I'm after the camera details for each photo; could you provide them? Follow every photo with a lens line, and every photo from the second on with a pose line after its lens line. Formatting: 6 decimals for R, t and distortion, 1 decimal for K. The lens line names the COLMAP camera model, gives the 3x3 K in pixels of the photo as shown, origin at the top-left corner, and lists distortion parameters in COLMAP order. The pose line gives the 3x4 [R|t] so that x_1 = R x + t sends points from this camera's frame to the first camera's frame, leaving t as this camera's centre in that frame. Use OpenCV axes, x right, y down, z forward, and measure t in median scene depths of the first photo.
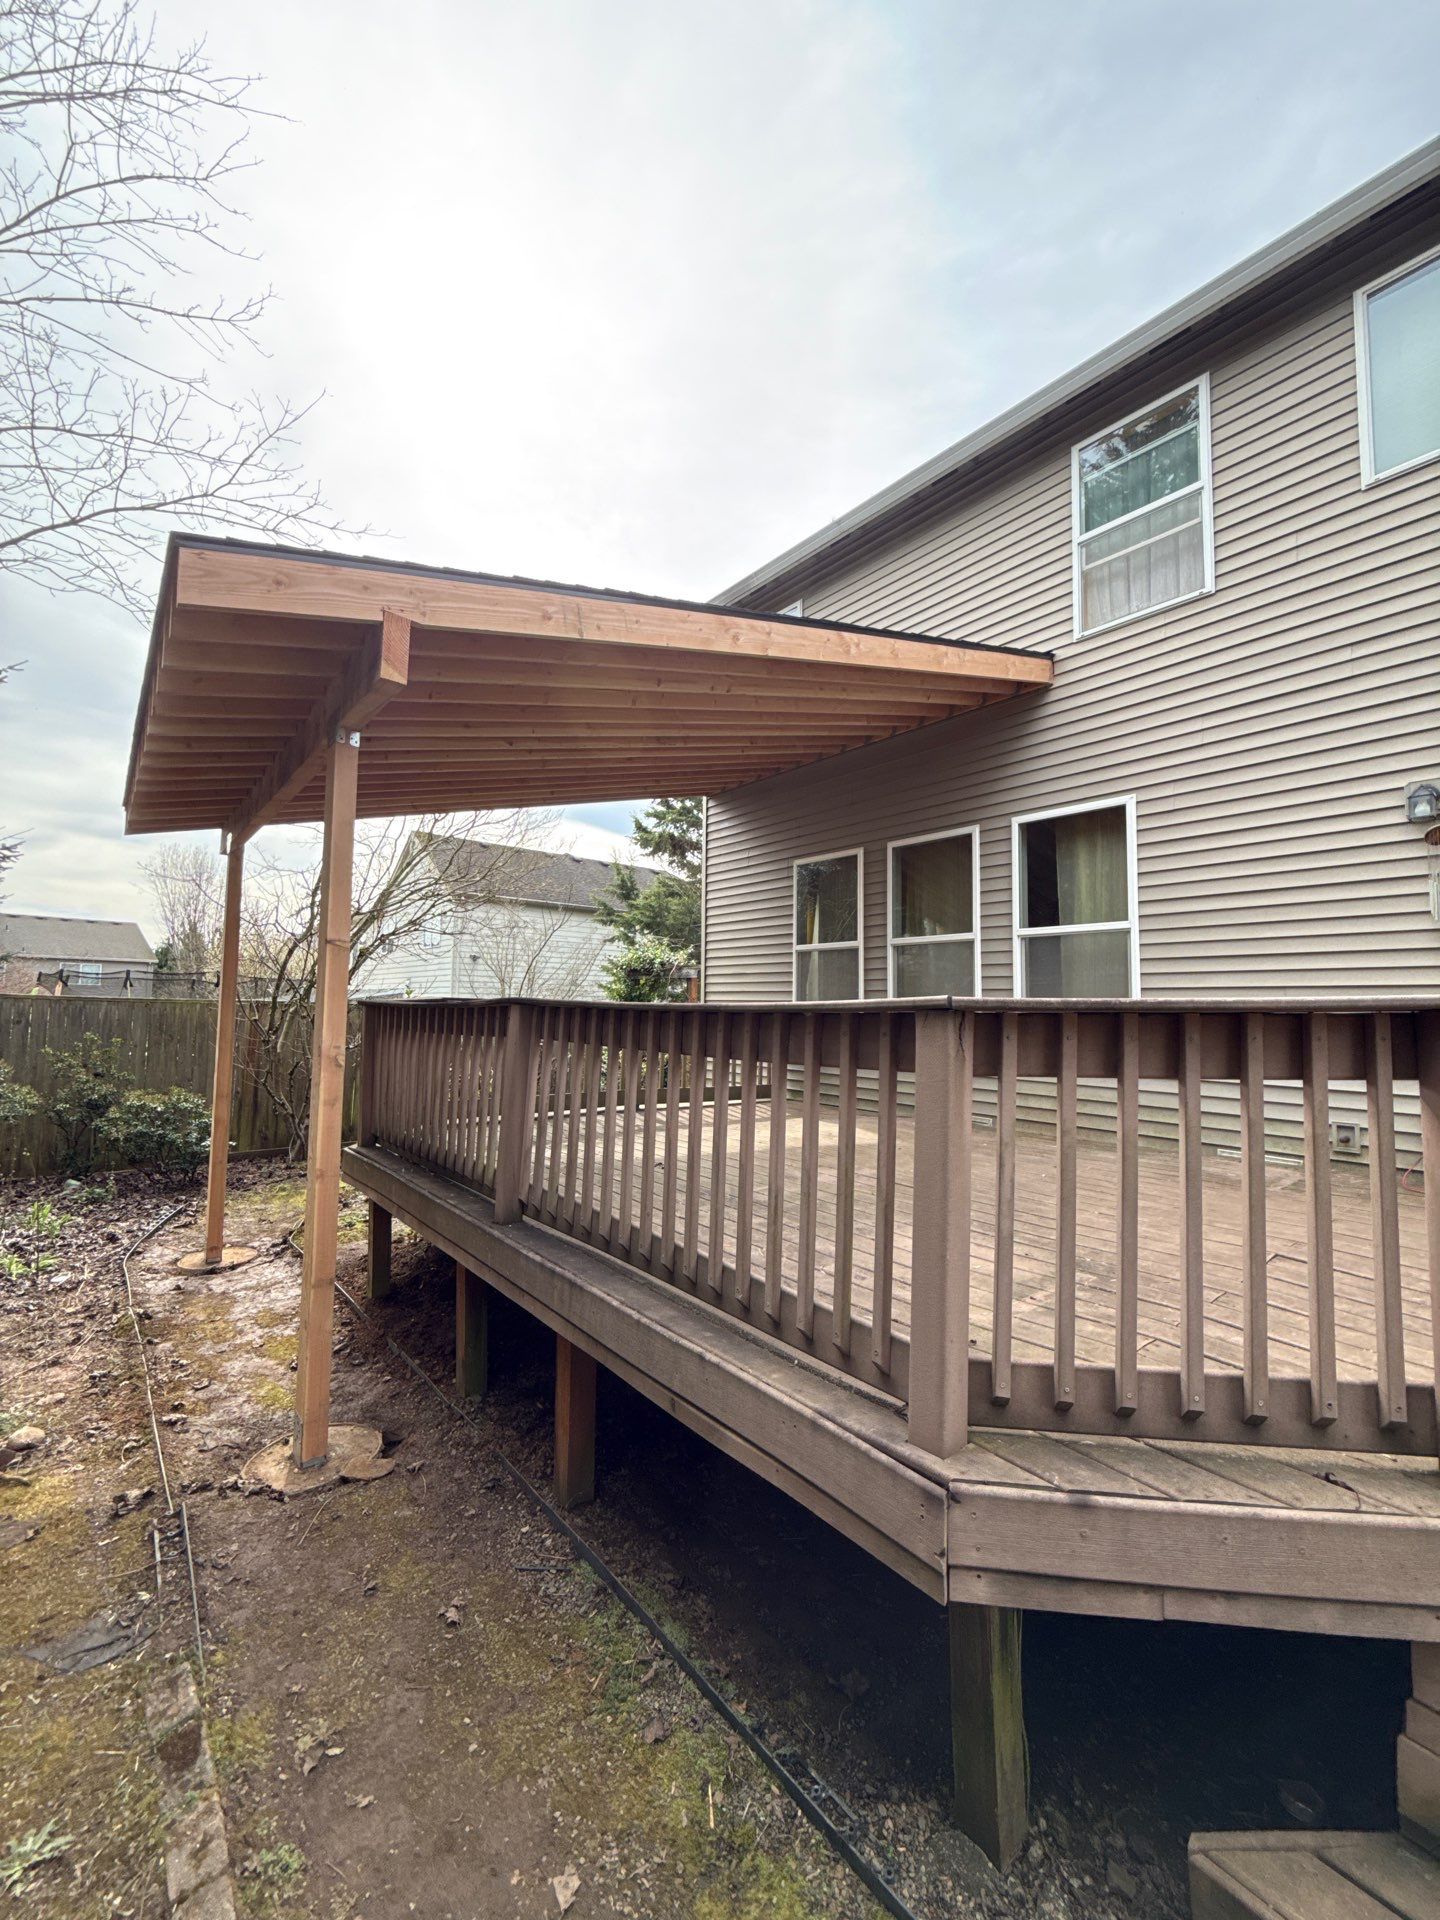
lens RADIAL K [[763.3, 0, 747.5], [0, 763.3, 939.8], [0, 0, 1]] dist [-0.001328, -0.000103]
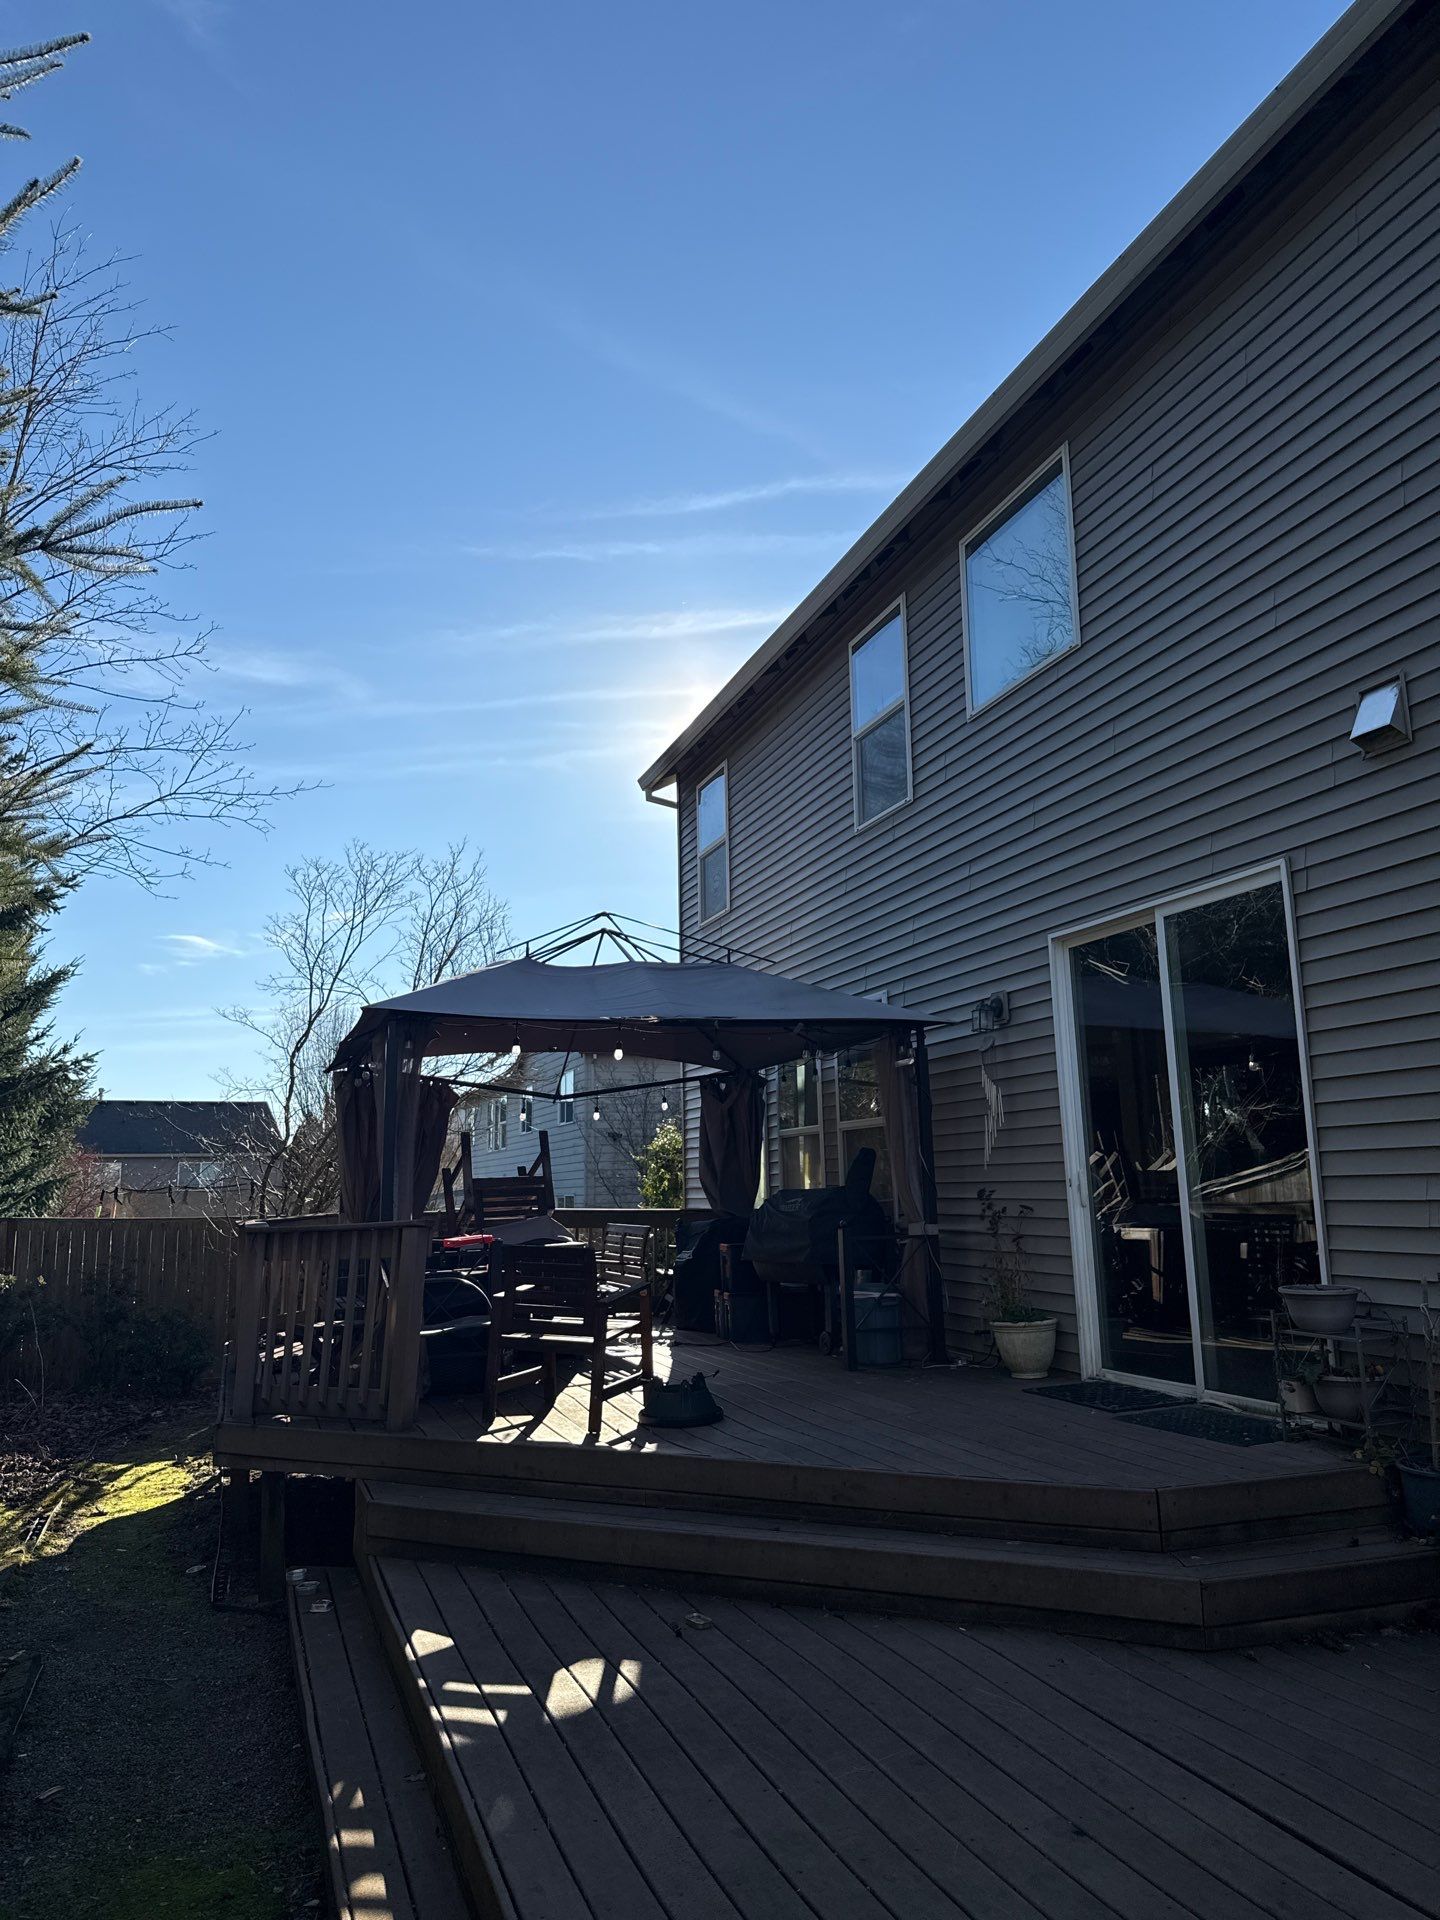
lens RADIAL K [[1338.4, 0, 747.7], [0, 1338.4, 900.4], [0, 0, 1]] dist [0.115944, -0.216199]
pose [[0.936103, -0.105866, -0.335416, 0.882154], [0.063655, 0.988872, -0.134460, -0.074894], [0.345918, 0.104518, 0.932425, -0.698217]]
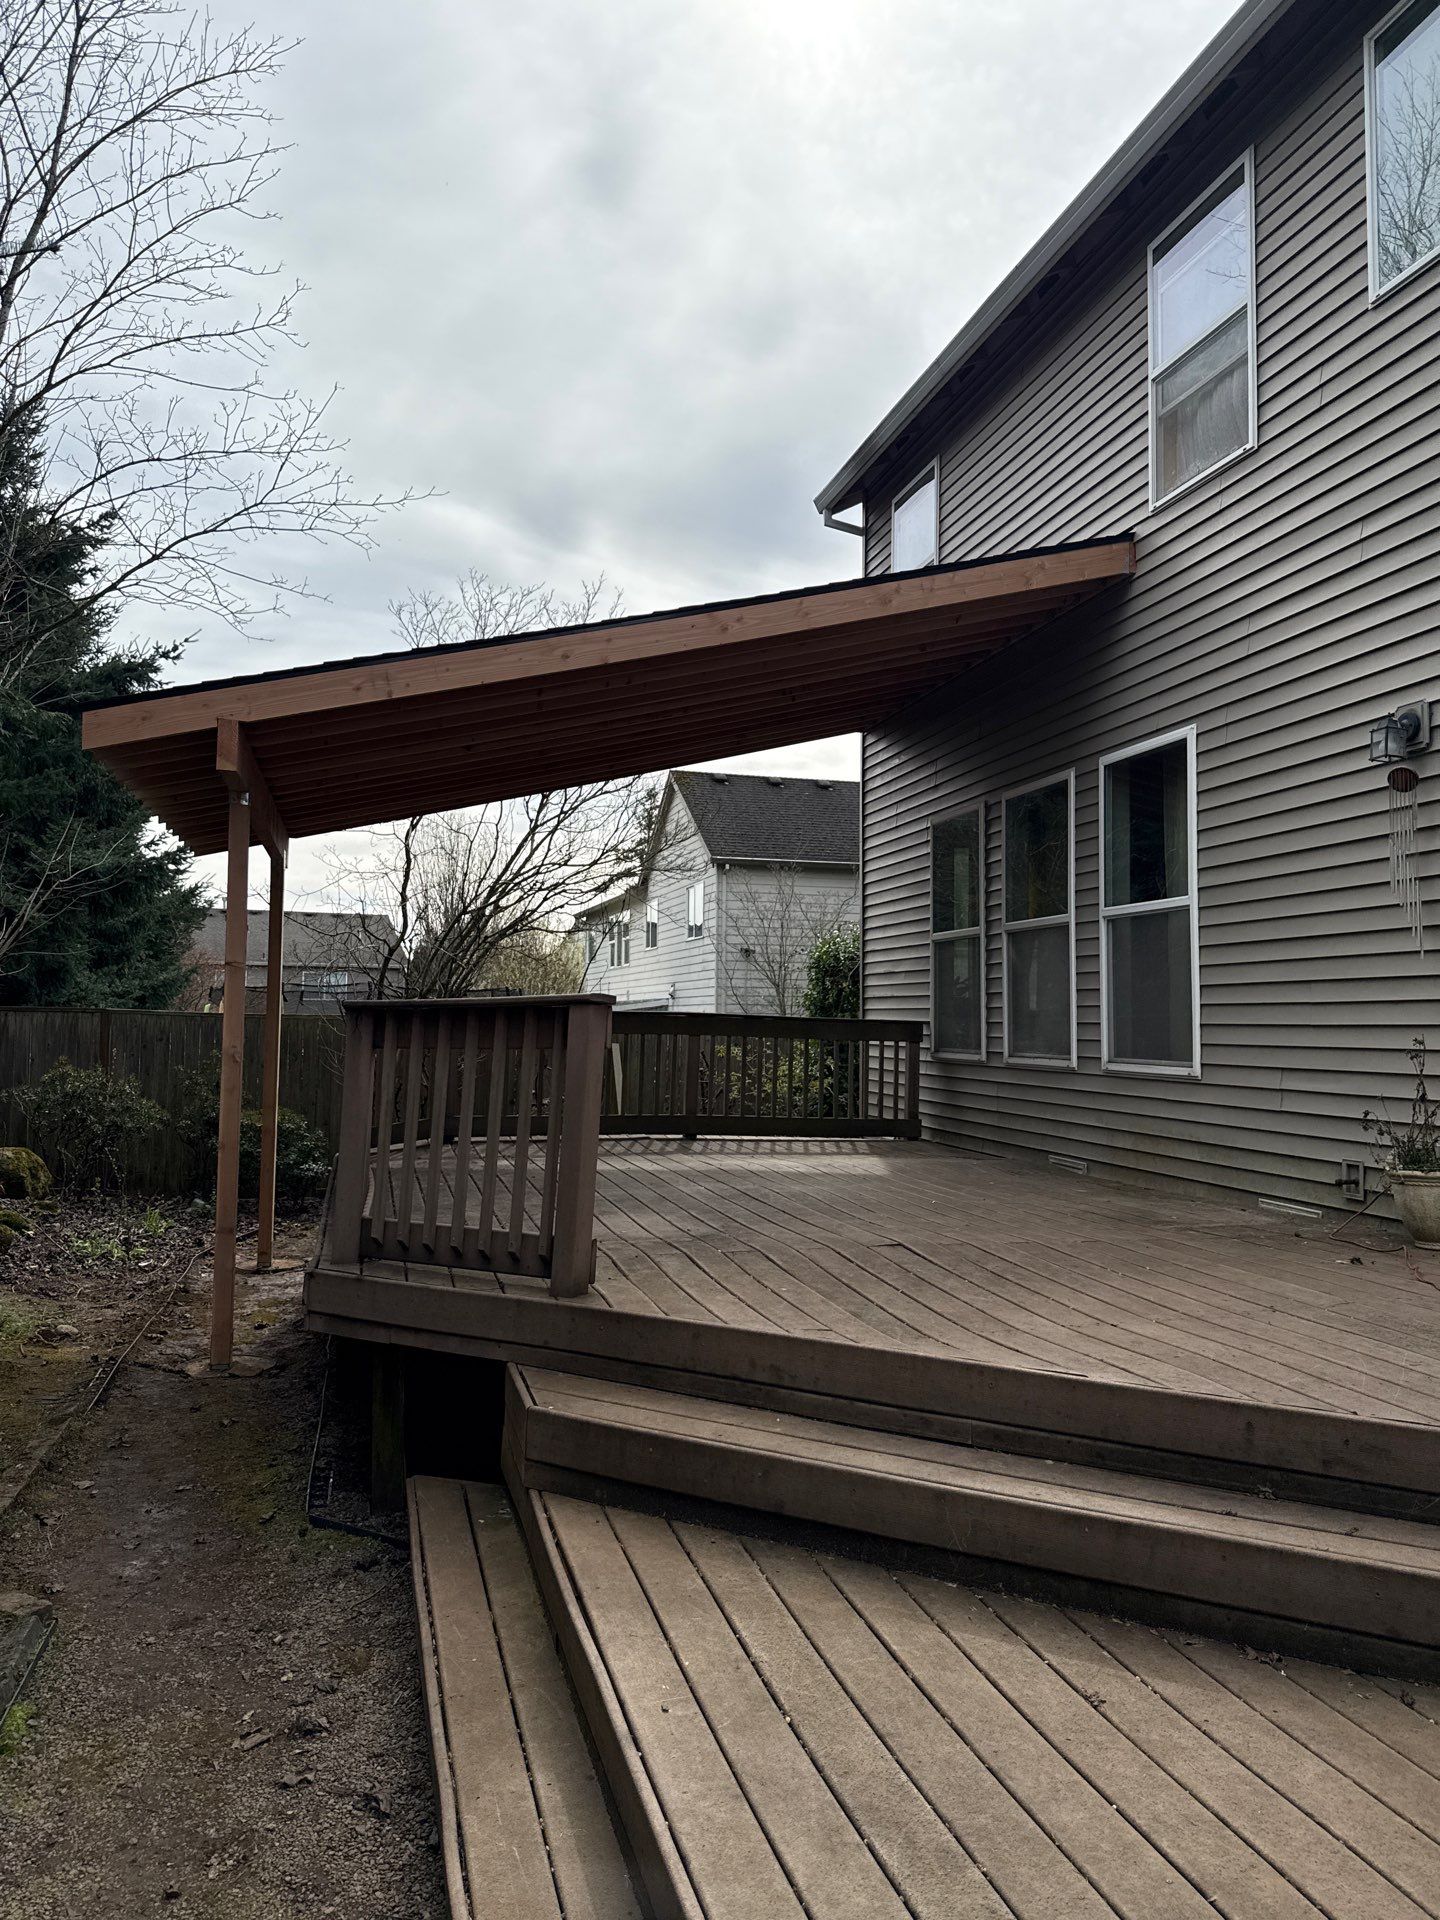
lens RADIAL K [[1338.4, 0, 747.7], [0, 1338.4, 900.4], [0, 0, 1]] dist [0.115944, -0.216199]
pose [[0.906974, -0.044572, -0.418821, 0.608024], [0.041629, 0.999002, -0.016168, -0.015167], [0.419124, -0.002771, 0.907925, -0.350143]]
